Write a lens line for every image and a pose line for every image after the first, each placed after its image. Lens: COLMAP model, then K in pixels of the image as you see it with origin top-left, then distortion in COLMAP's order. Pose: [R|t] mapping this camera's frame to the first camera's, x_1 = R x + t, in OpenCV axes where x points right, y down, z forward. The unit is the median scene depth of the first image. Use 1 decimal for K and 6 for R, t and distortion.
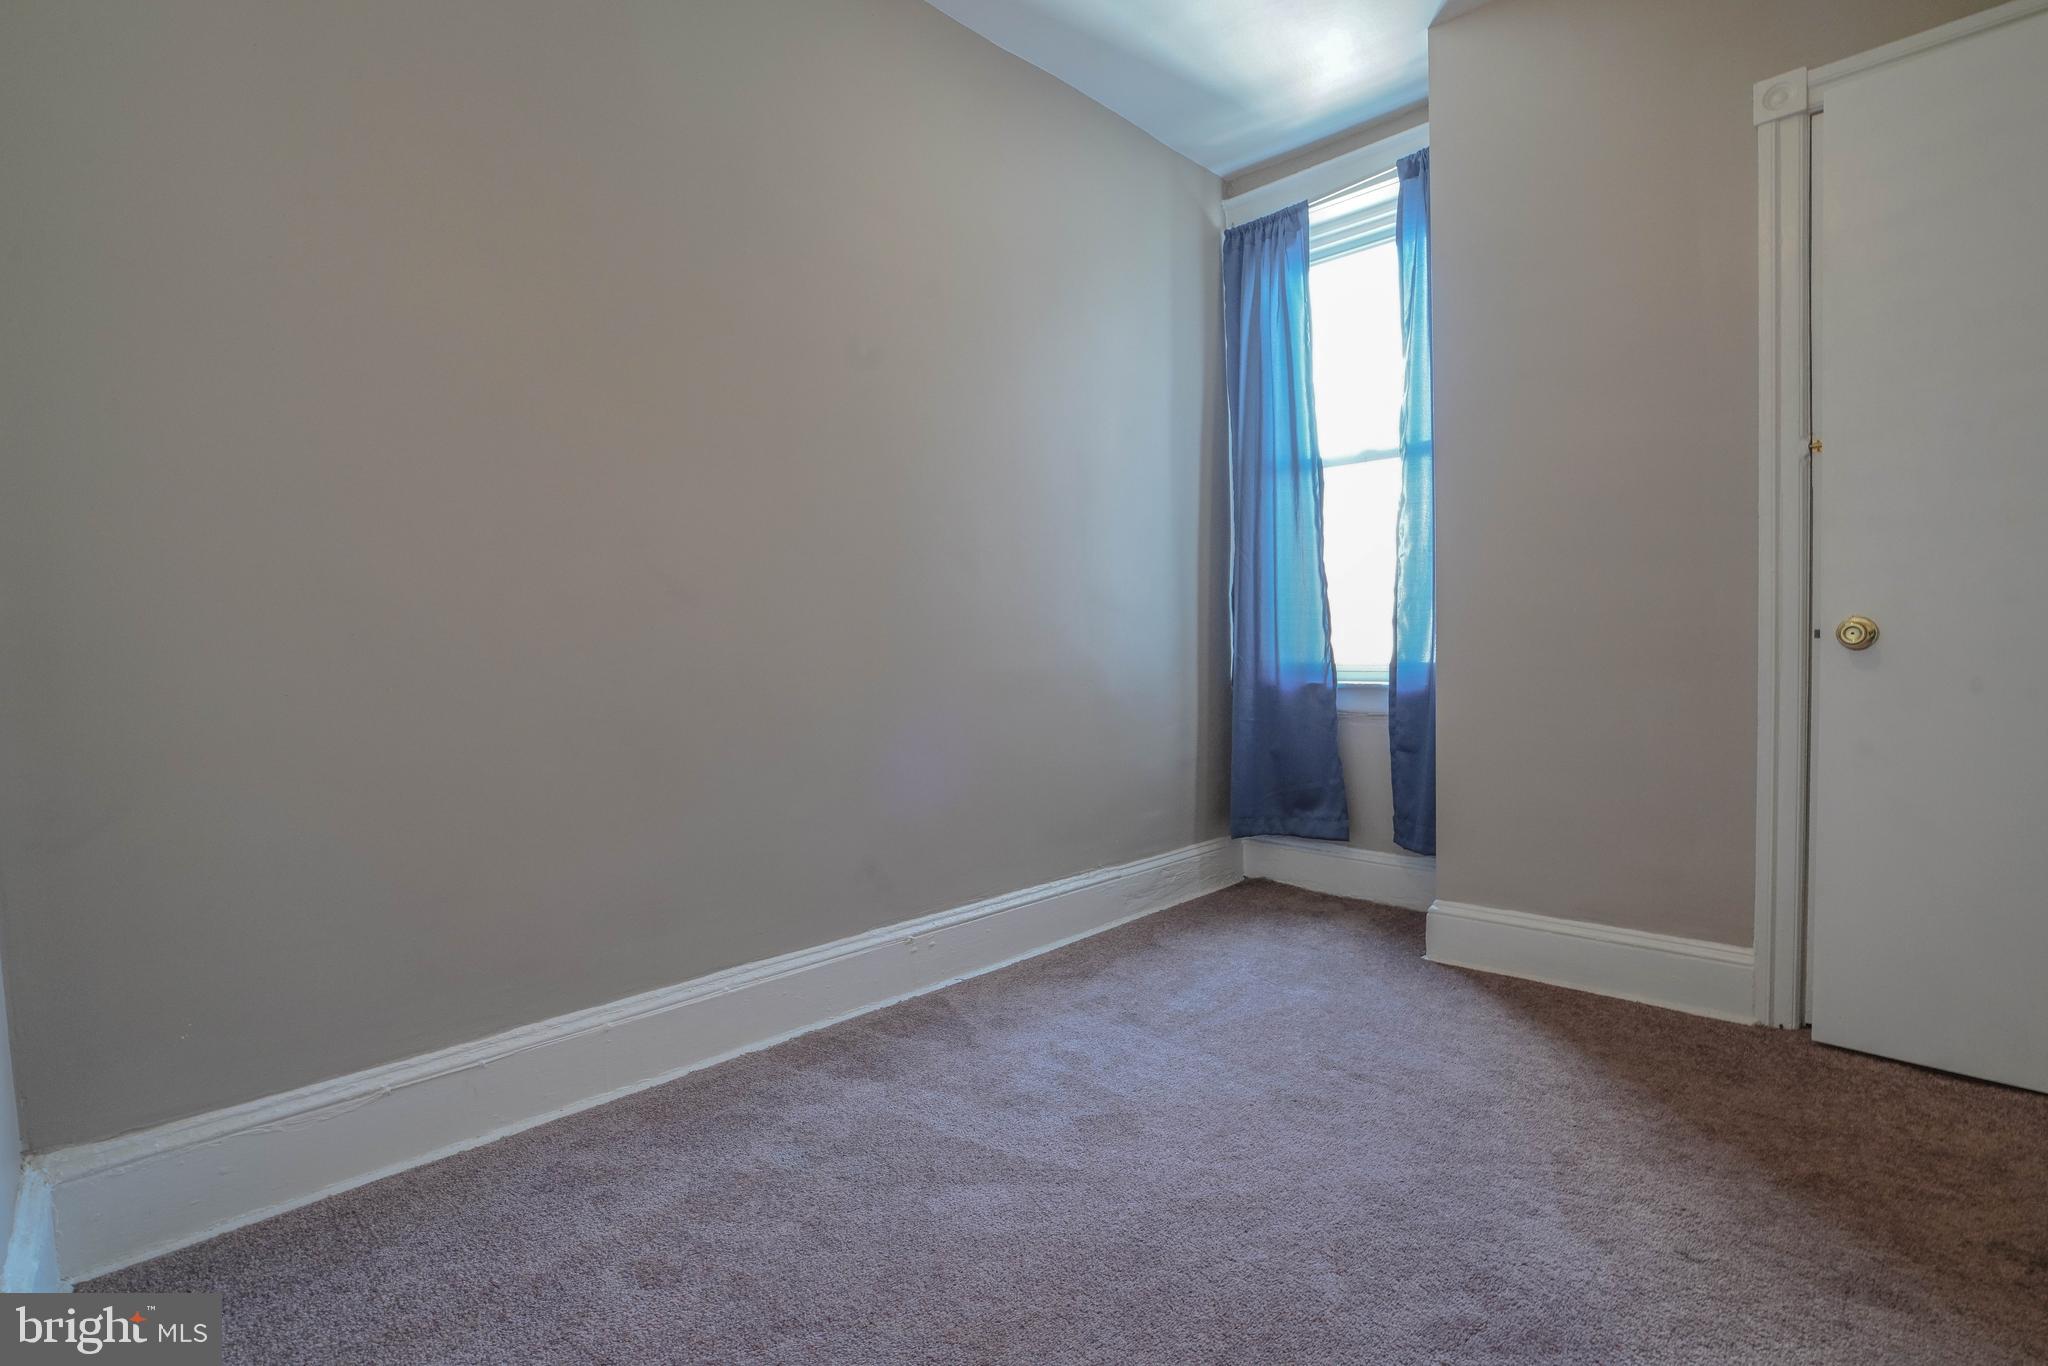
lens RADIAL K [[961.9, 0, 1018.6], [0, 961.9, 676.5], [0, 0, 1]] dist [-0.058164, 0.024029]
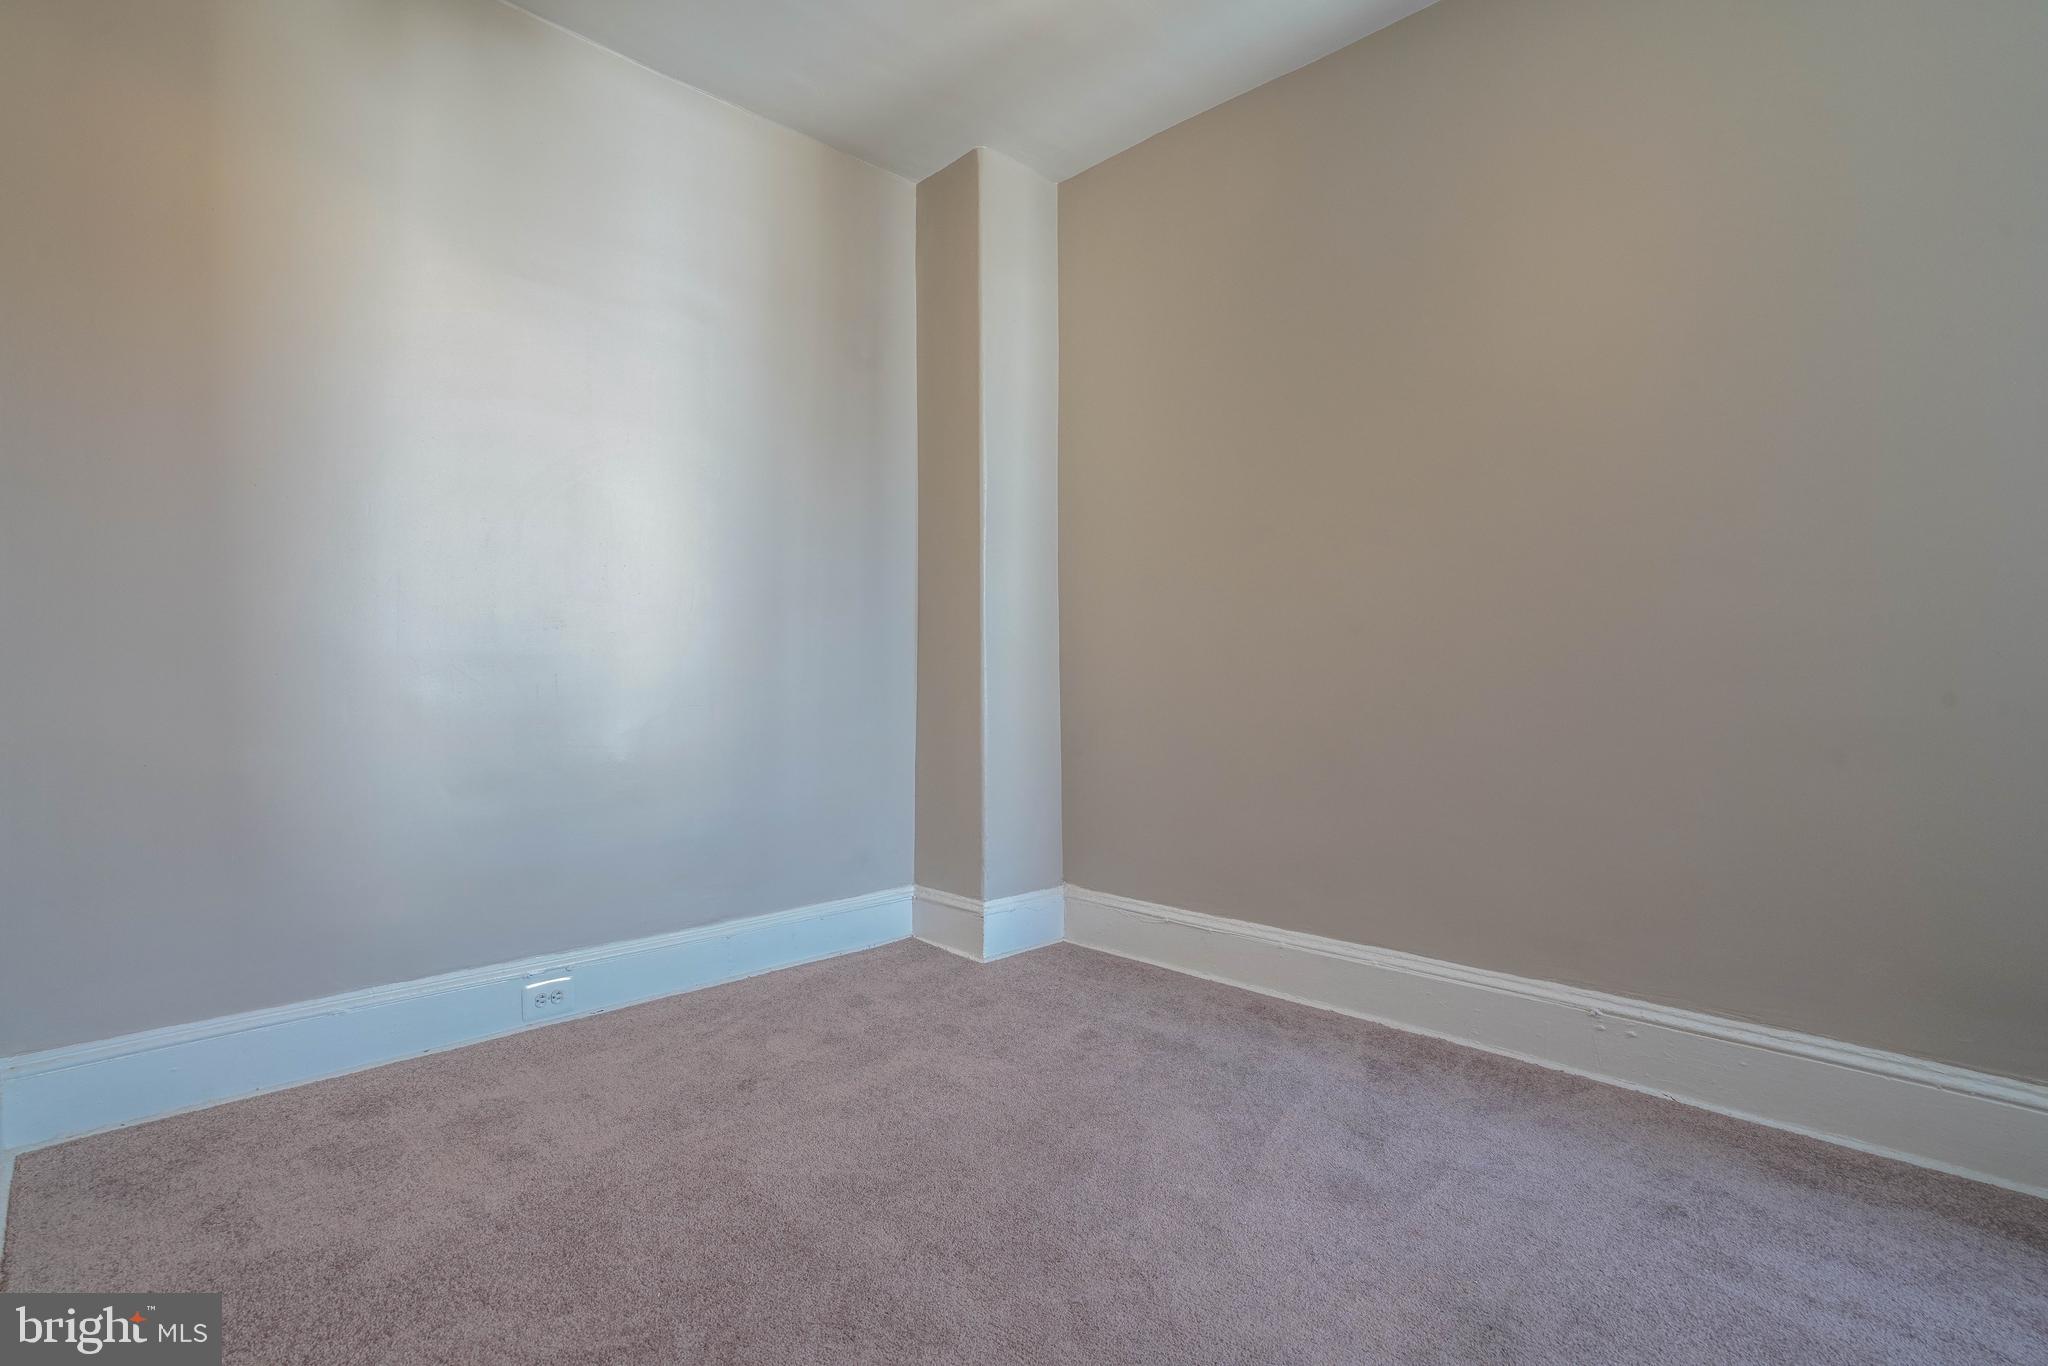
lens RADIAL K [[961.9, 0, 1018.6], [0, 961.9, 676.5], [0, 0, 1]] dist [-0.058164, 0.024029]
pose [[0.005412, 0.031642, -0.999485, 0.757602], [-0.033775, 0.998935, 0.031441, -0.041319], [0.999415, 0.033588, 0.006475, 0.480903]]
